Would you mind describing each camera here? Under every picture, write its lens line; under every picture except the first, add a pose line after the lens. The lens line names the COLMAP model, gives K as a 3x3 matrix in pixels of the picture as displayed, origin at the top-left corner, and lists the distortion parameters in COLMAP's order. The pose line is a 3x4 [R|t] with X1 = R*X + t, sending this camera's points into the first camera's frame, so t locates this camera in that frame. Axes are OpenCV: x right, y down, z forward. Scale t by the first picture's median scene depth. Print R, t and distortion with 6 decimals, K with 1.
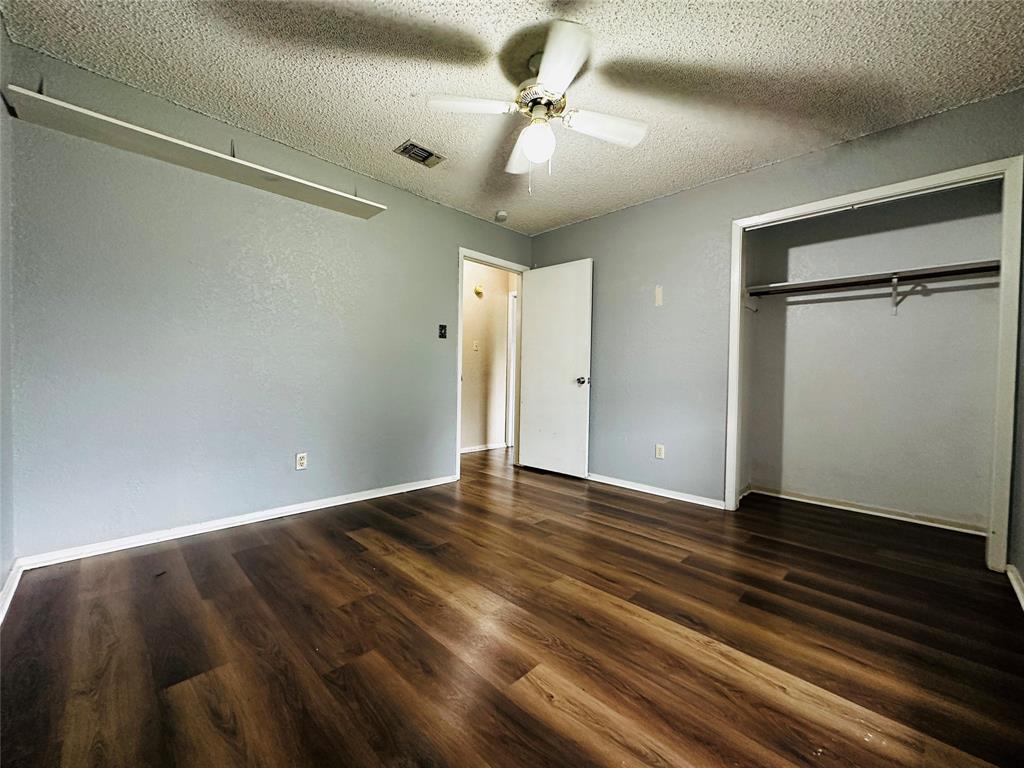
lens RADIAL K [[409.4, 0, 512.0], [0, 409.4, 384.0], [0, 0, 1]] dist [-0.015355, 0.000103]
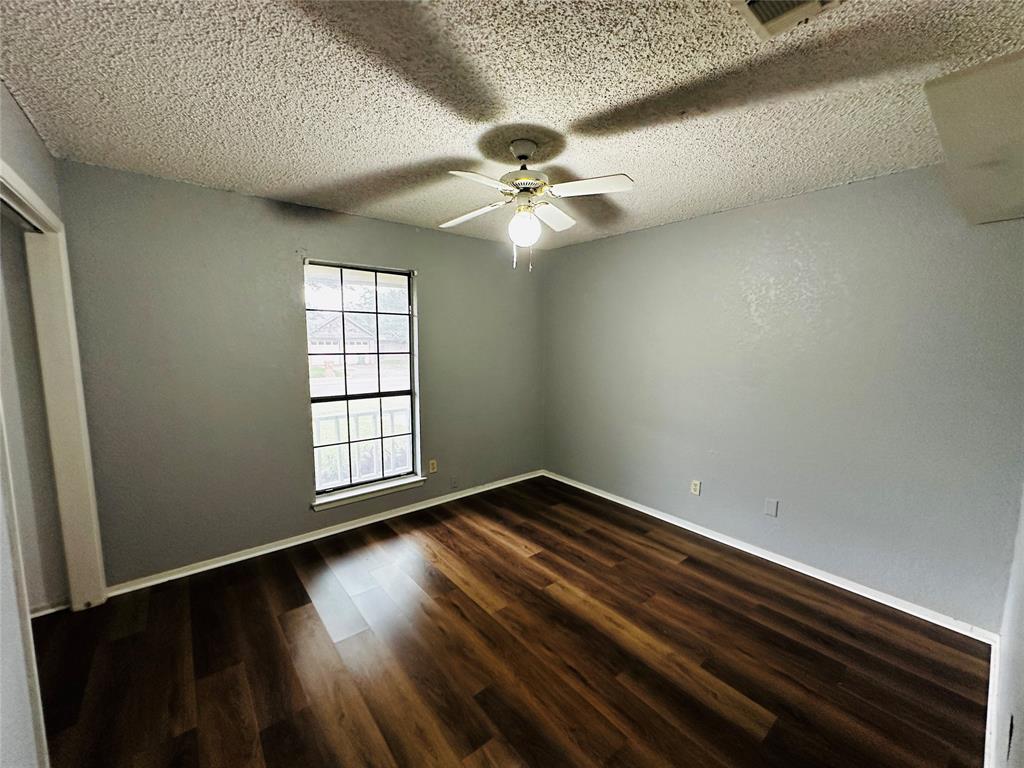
lens RADIAL K [[409.4, 0, 512.0], [0, 409.4, 384.0], [0, 0, 1]] dist [-0.015355, 0.000103]
pose [[-0.994503, -0.036656, 0.098080, -0.020214], [-0.023204, 0.990584, 0.134927, -0.384858], [-0.102102, 0.131909, -0.985989, 2.348344]]
